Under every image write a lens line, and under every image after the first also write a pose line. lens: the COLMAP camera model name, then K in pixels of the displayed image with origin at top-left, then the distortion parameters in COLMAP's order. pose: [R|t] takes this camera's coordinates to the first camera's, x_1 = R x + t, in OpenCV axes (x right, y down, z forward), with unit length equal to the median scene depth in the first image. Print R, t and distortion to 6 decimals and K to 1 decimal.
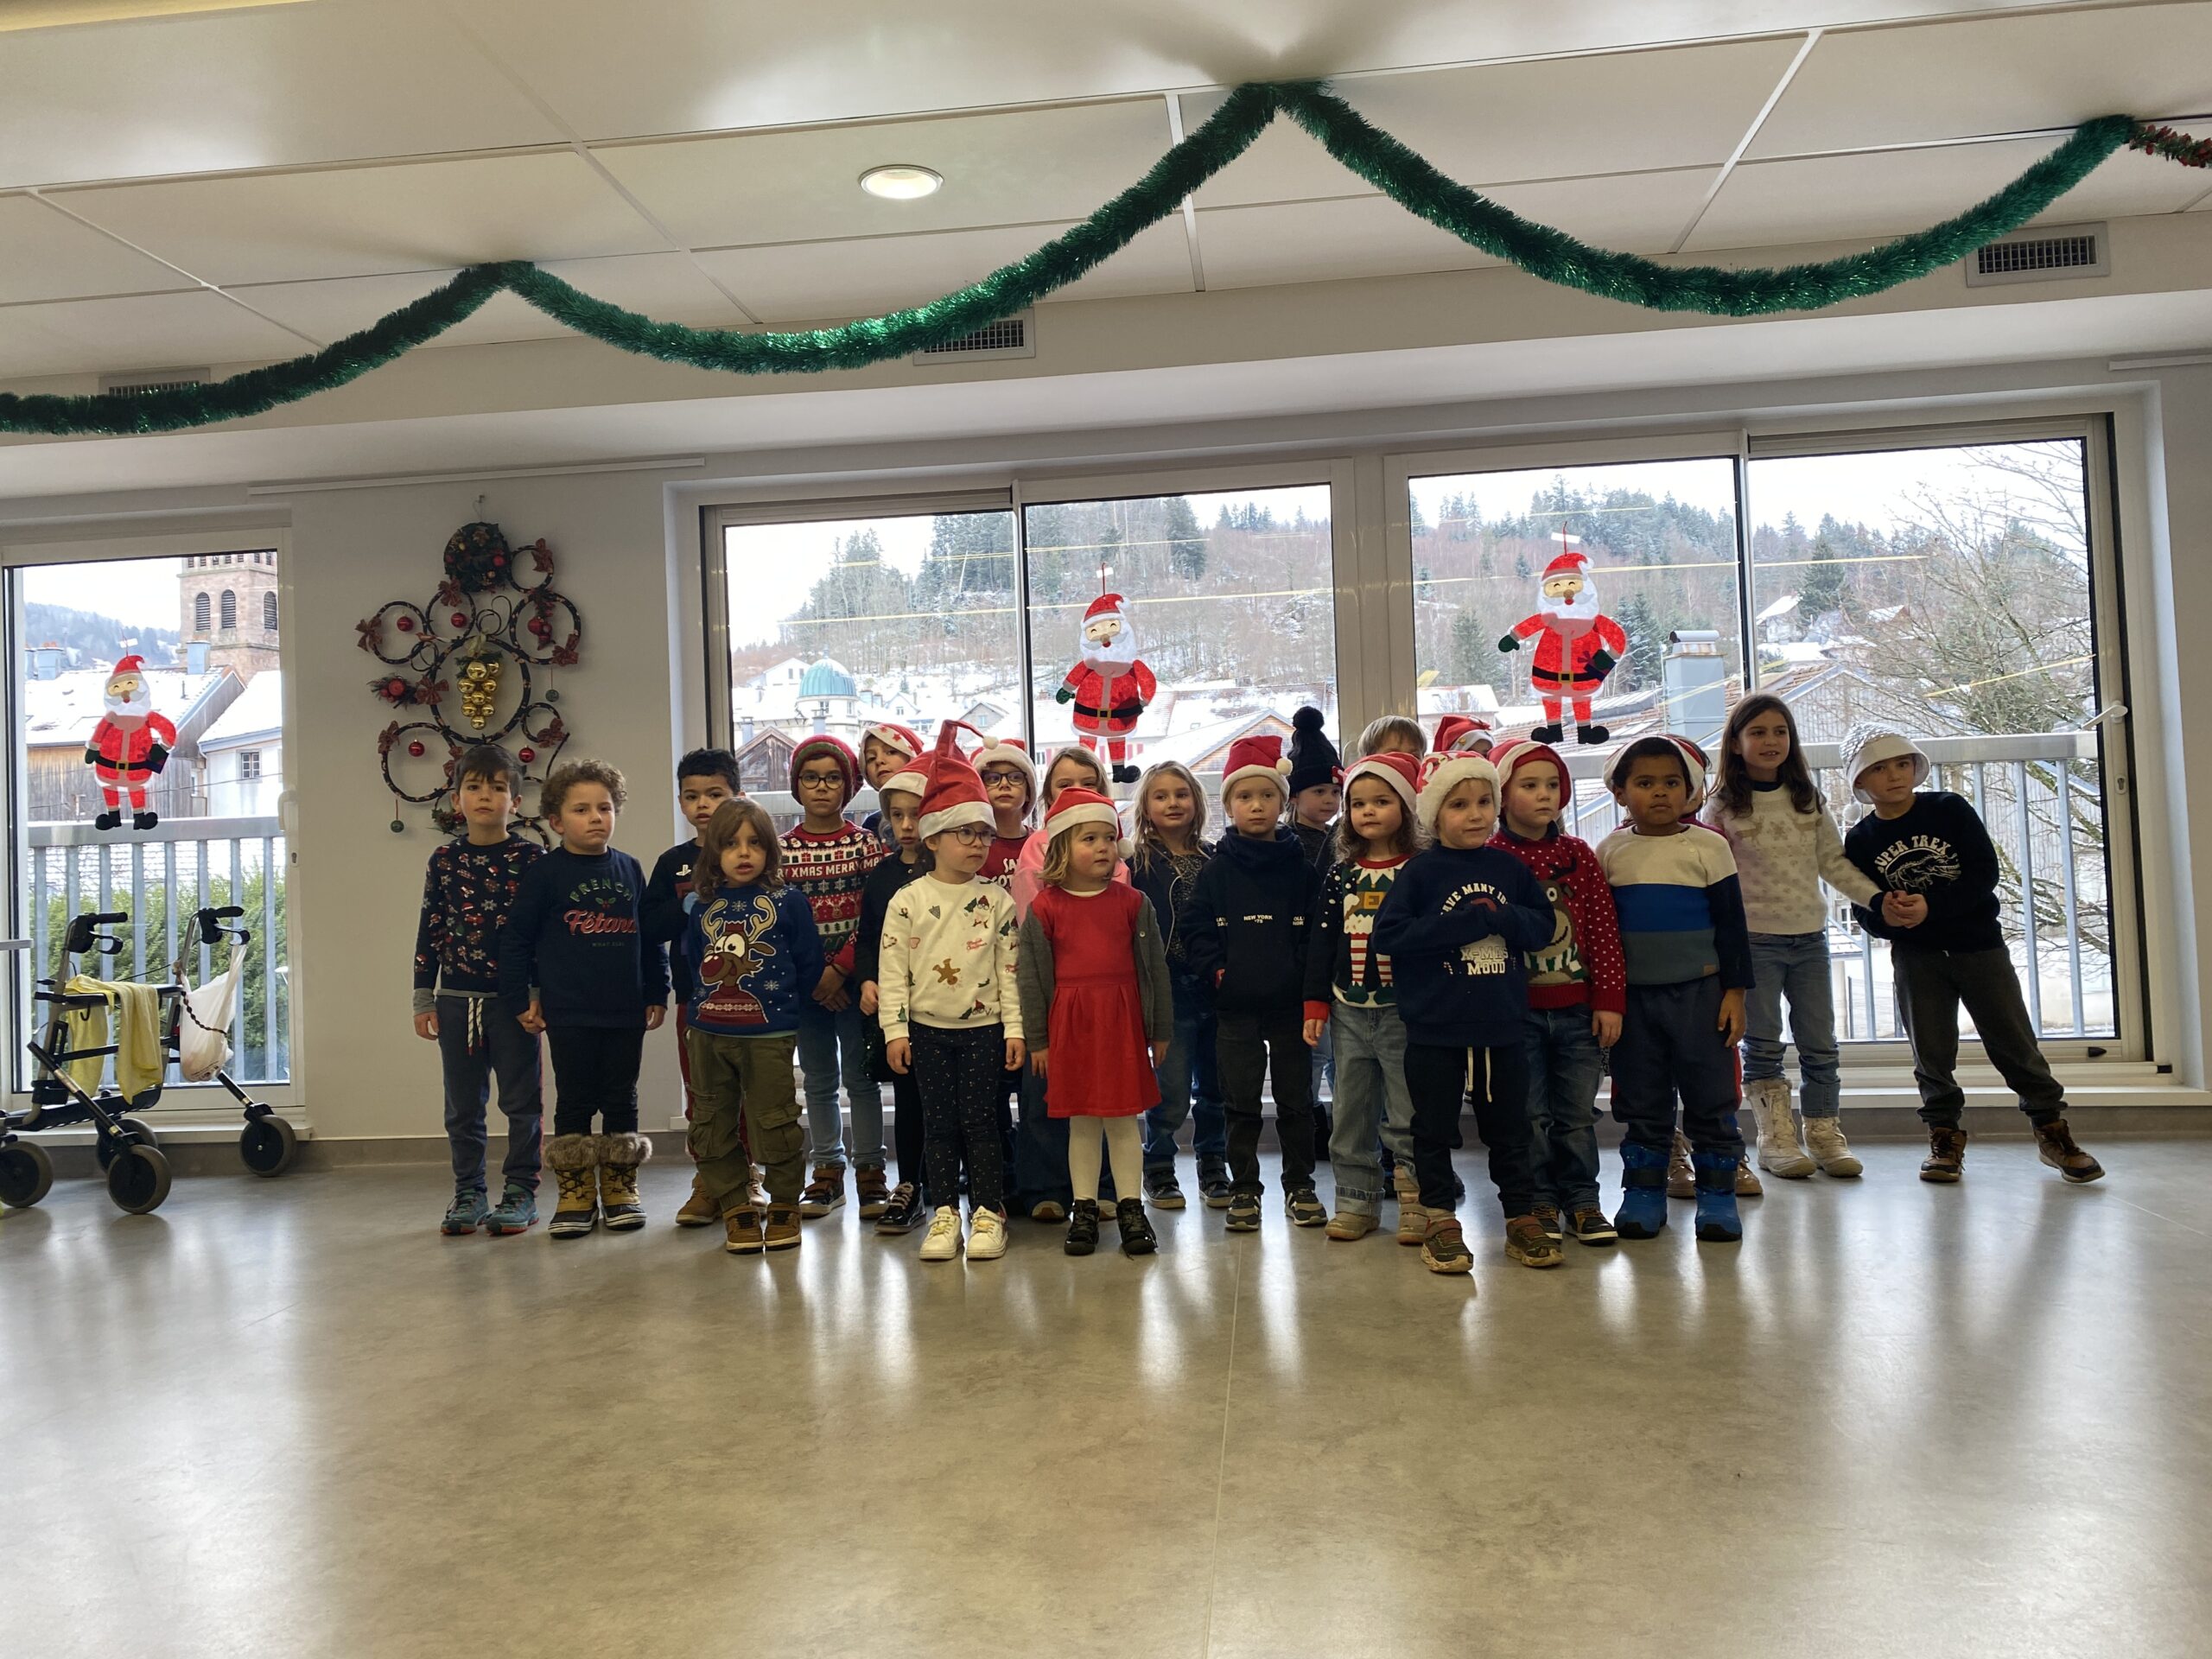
lens RADIAL K [[1670.0, 0, 1101.6], [0, 1670.0, 818.5], [0, 0, 1]] dist [-0.003973, -0.019181]
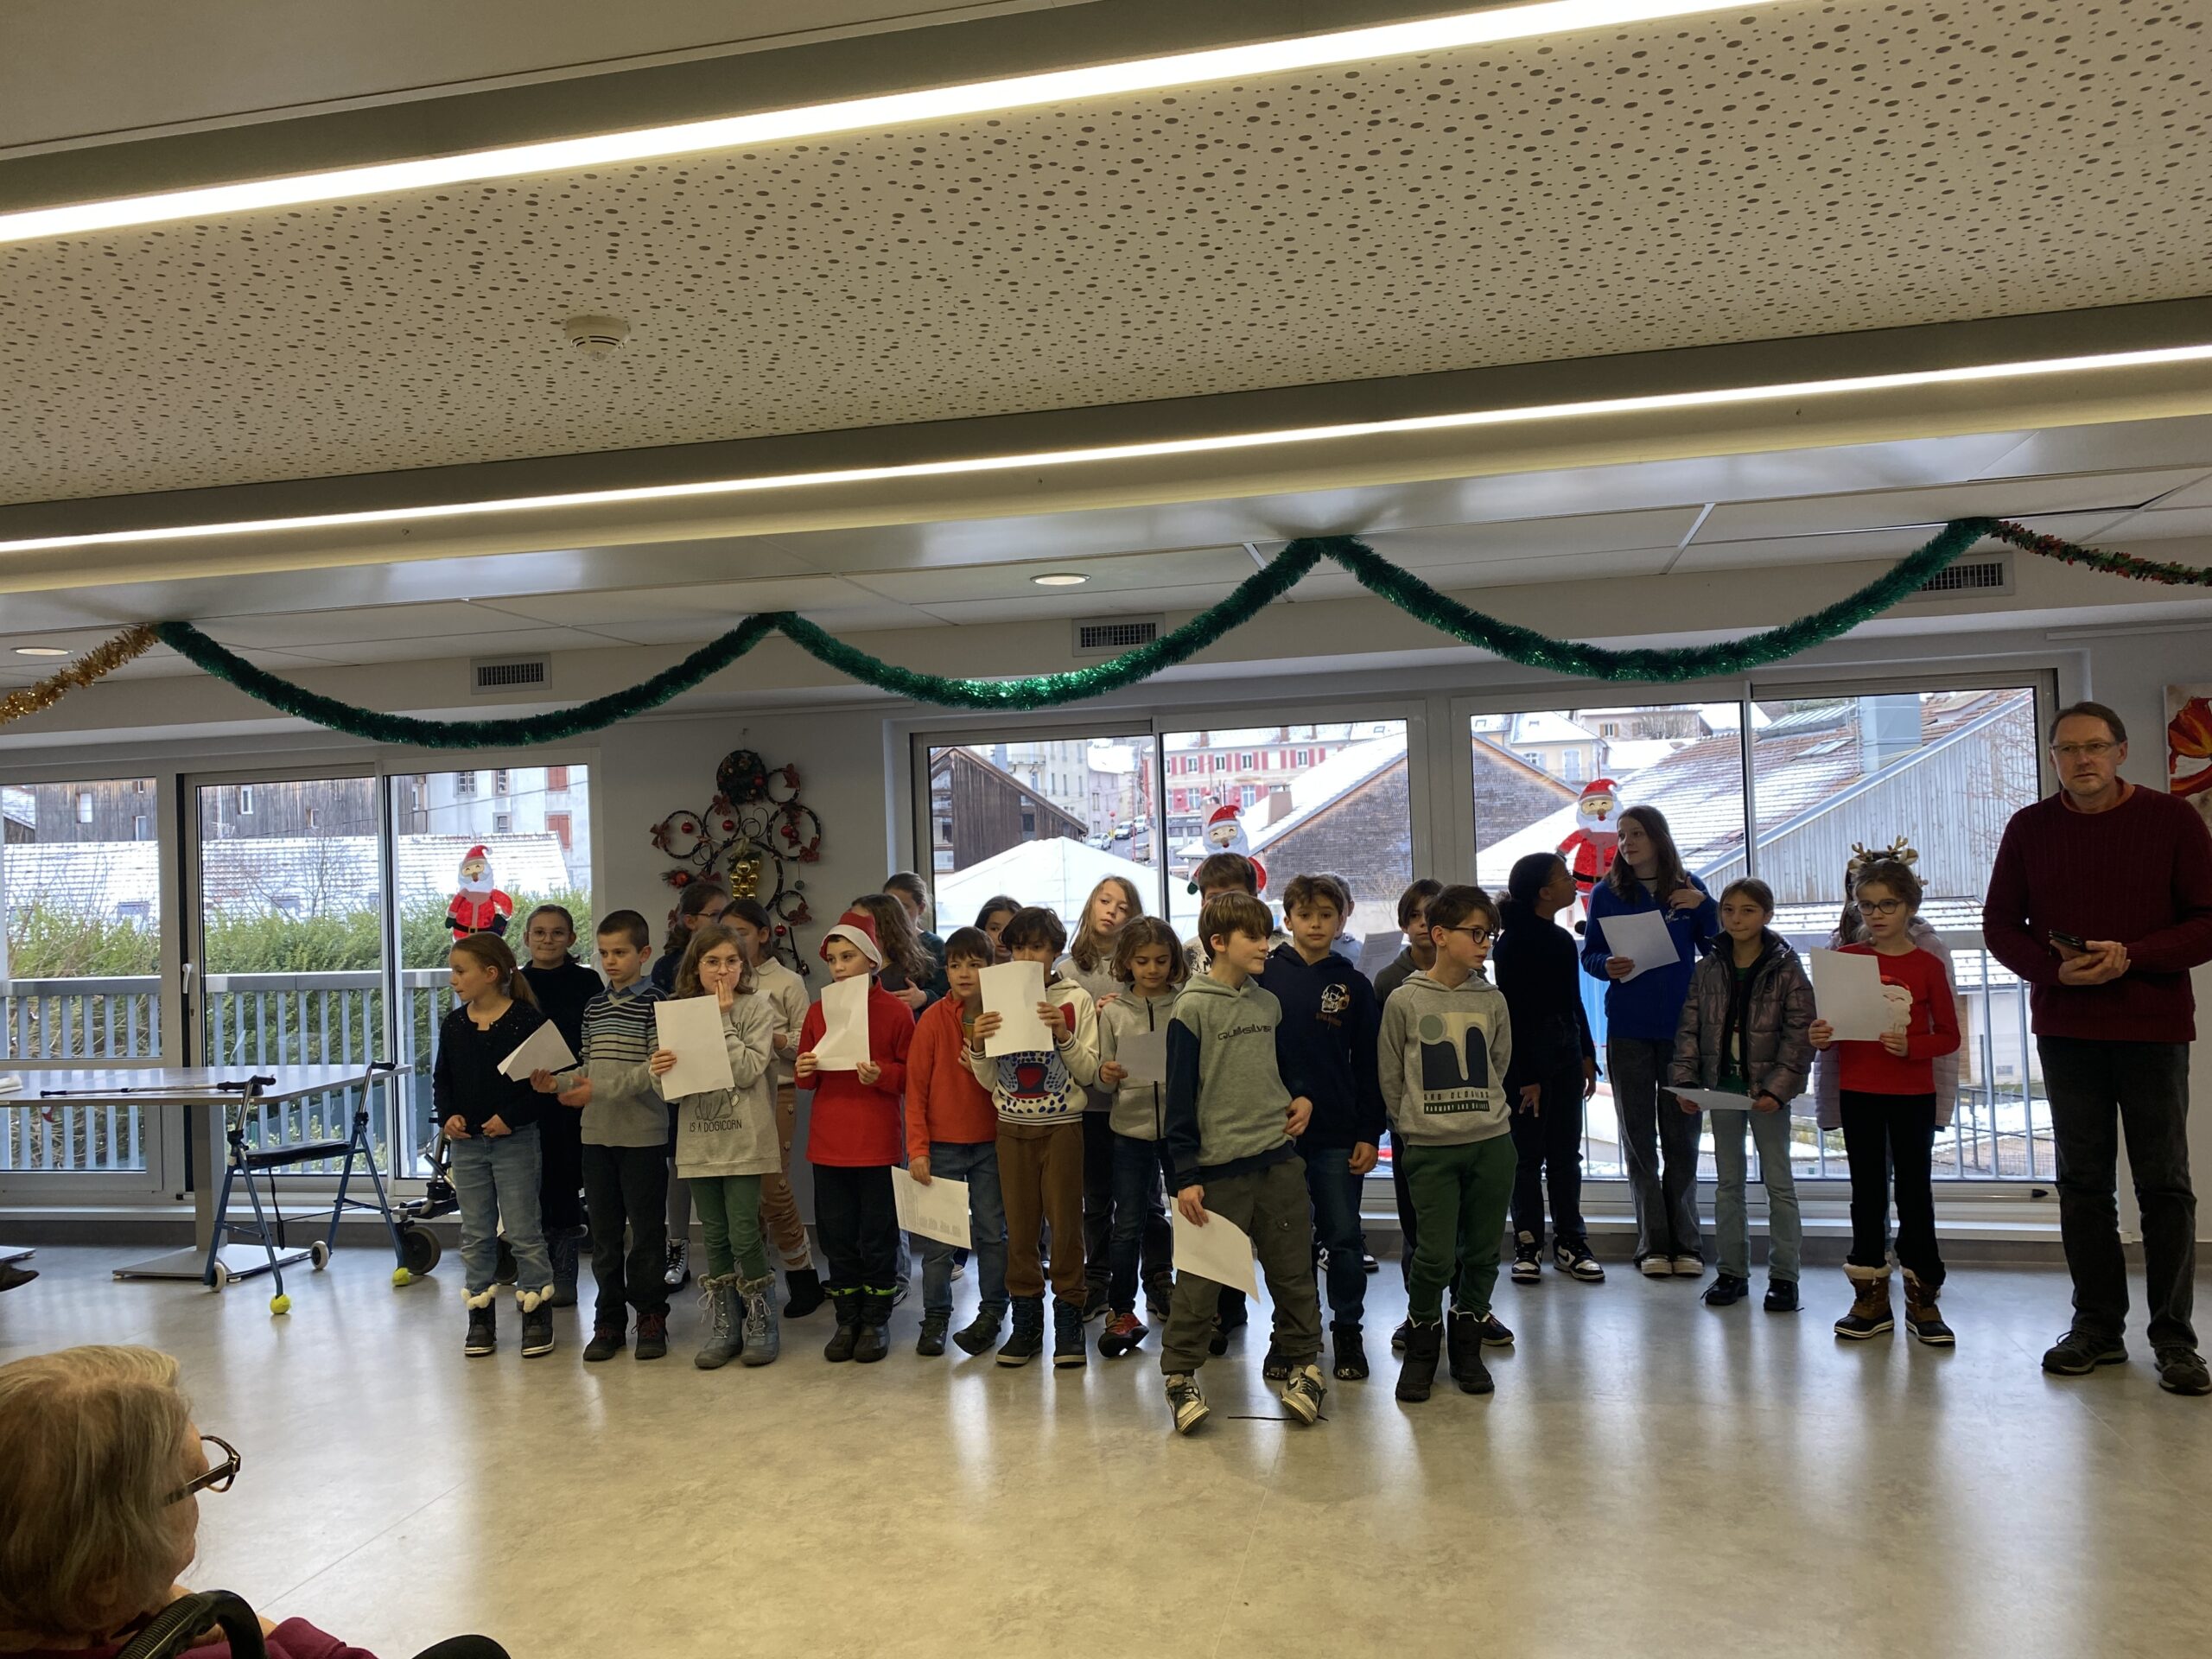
lens RADIAL K [[1670.0, 0, 1106.7], [0, 1670.0, 836.7], [0, 0, 1]] dist [-0.003973, -0.019181]
pose [[0.994231, -0.002811, -0.107223, 0.048614], [0.003256, 0.999987, 0.003976, -0.125372], [0.107210, -0.004302, 0.994227, -0.277081]]
